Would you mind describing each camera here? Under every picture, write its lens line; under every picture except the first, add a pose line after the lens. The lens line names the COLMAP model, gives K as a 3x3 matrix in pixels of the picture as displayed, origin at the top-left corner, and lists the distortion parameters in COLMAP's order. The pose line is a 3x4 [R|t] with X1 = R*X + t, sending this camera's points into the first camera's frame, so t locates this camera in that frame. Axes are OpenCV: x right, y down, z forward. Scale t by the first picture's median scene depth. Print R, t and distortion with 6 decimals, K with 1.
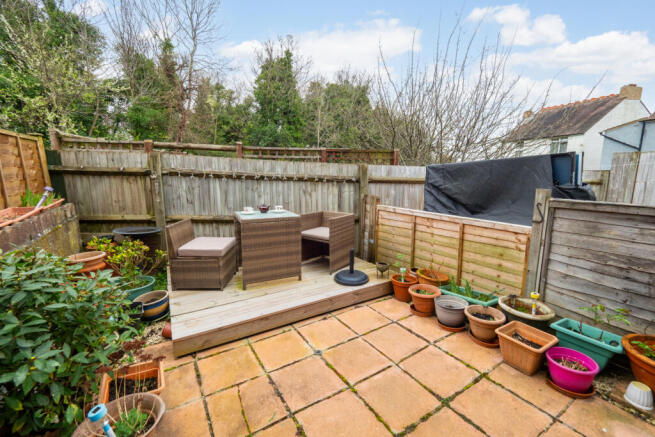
lens RADIAL K [[273.1, 0, 329.4], [0, 273.1, 218.0], [0, 0, 1]] dist [-0.001051, -0.000935]
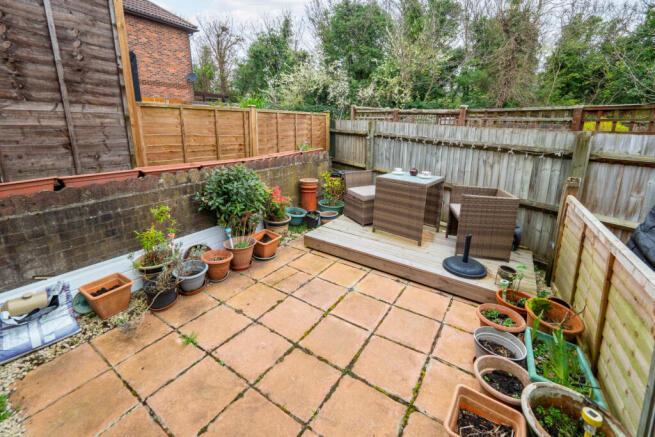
lens RADIAL K [[273.1, 0, 333.6], [0, 273.1, 201.7], [0, 0, 1]] dist [-0.001051, -0.000935]
pose [[0.431156, 0.247353, -0.867710, 0.590289], [-0.168448, 0.966848, 0.191913, -0.074478], [0.886414, 0.063419, 0.458528, 0.223987]]
